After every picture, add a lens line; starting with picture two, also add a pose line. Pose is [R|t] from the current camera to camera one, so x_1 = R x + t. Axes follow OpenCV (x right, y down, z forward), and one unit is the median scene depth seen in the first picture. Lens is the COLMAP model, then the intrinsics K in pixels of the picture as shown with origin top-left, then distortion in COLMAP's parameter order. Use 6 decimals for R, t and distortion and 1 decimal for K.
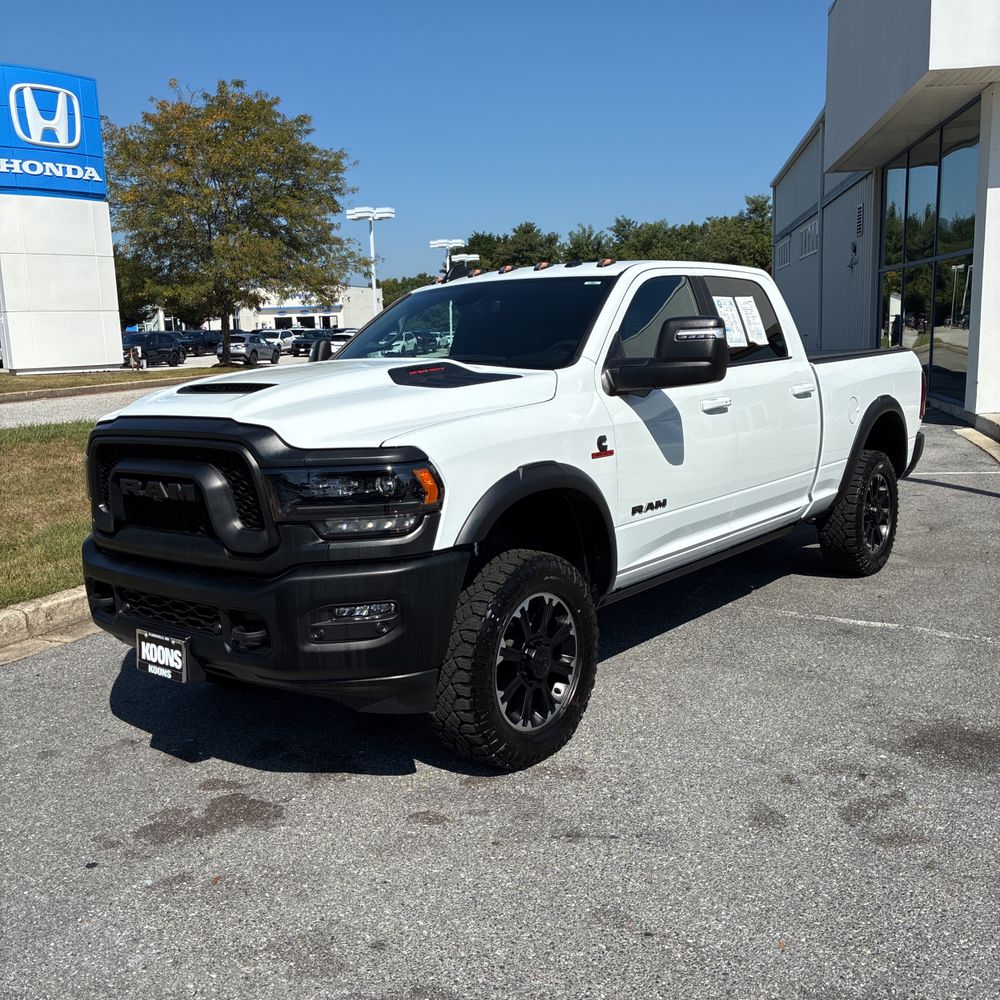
lens RADIAL K [[1004.2, 0, 497.4], [0, 1004.2, 498.3], [0, 0, 1]] dist [0.027914, -0.011387]
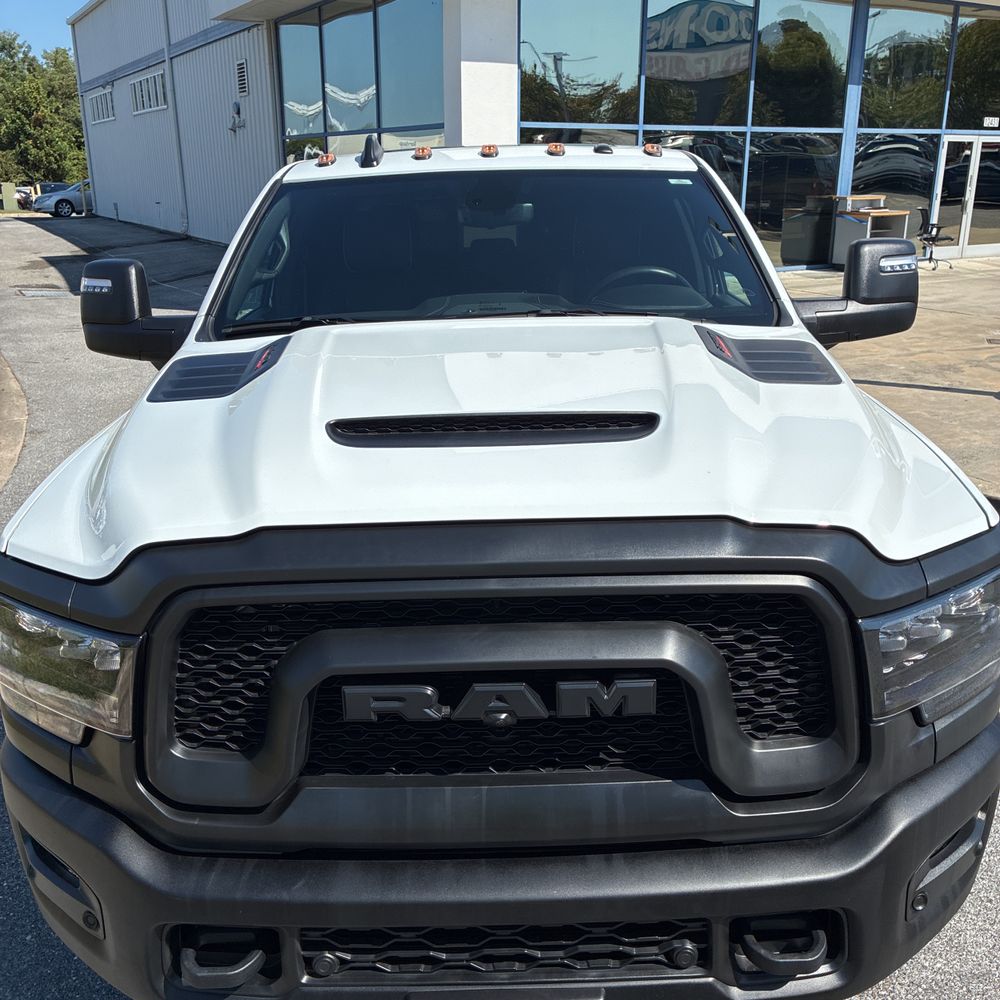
lens RADIAL K [[1011.3, 0, 487.5], [0, 1011.3, 487.4], [0, 0, 1]] dist [0.081165, -0.110818]
pose [[0.779015, -0.159815, 0.606296, -0.378747], [0.087566, 0.985225, 0.147187, -0.103068], [-0.620861, -0.061570, 0.781499, 0.438893]]
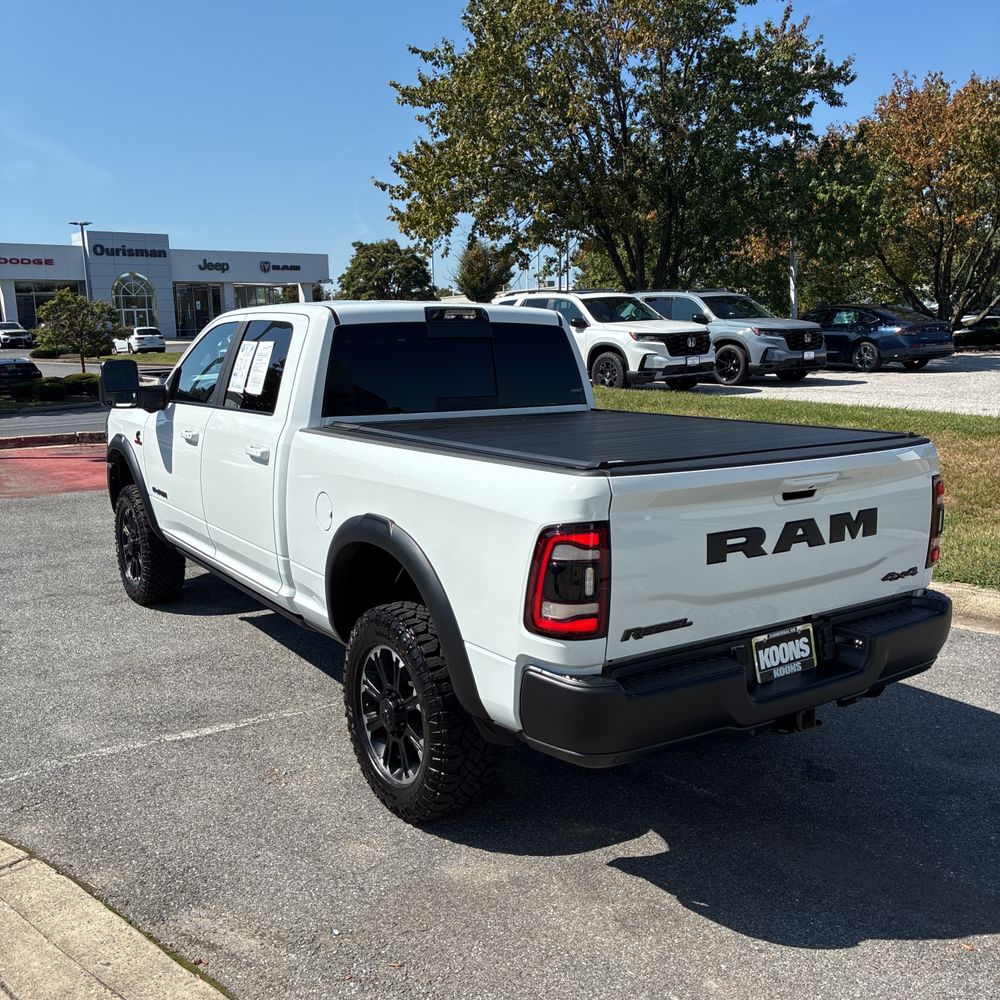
lens RADIAL K [[1018.1, 0, 496.0], [0, 1018.1, 498.1], [0, 0, 1]] dist [0.002926, 0.034975]
pose [[-0.282380, 0.196661, -0.938928, 1.064188], [-0.132066, 0.961472, 0.241101, -0.305084], [0.950168, 0.192083, -0.245528, 1.409774]]
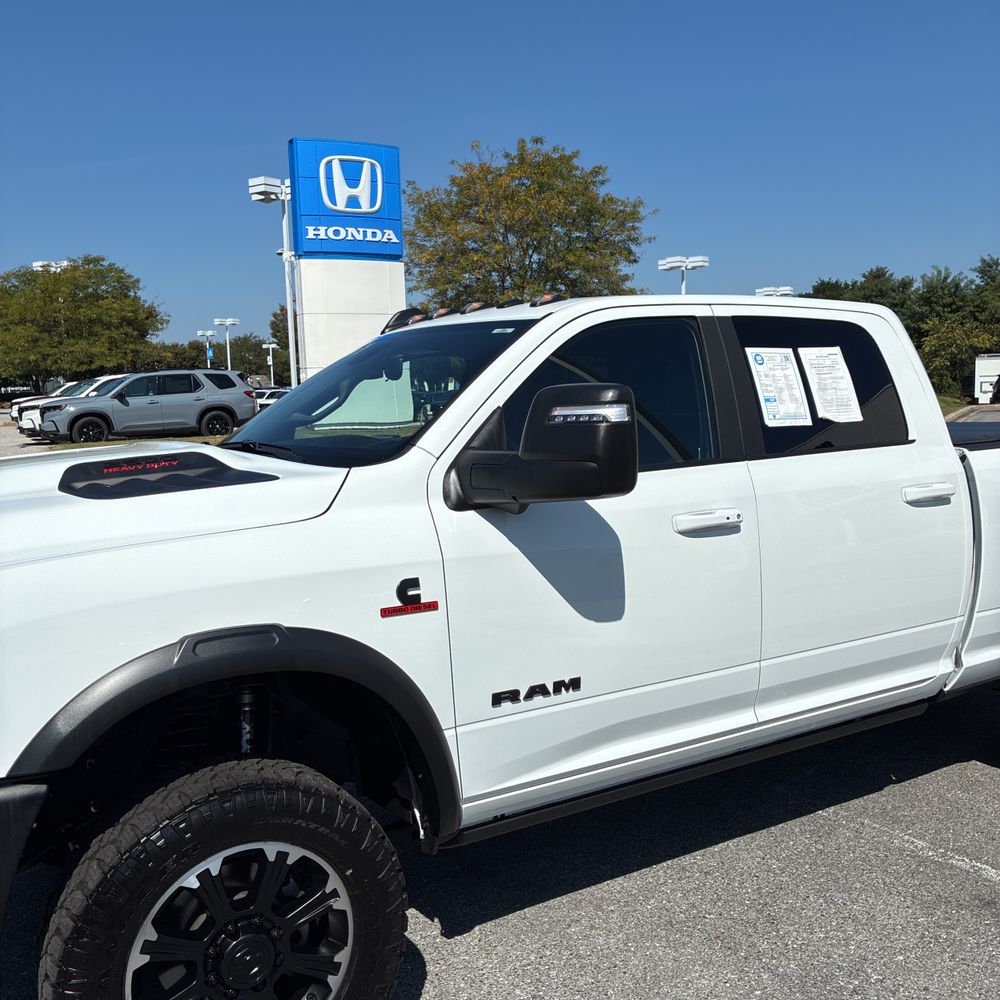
lens RADIAL K [[1010.1, 0, 494.5], [0, 1010.1, 497.5], [0, 0, 1]] dist [0.004494, 0.016419]
pose [[0.944679, 0.035445, -0.326077, 0.254164], [-0.052021, 0.997752, -0.042255, -0.064607], [0.323846, 0.056880, 0.944398, 0.320600]]
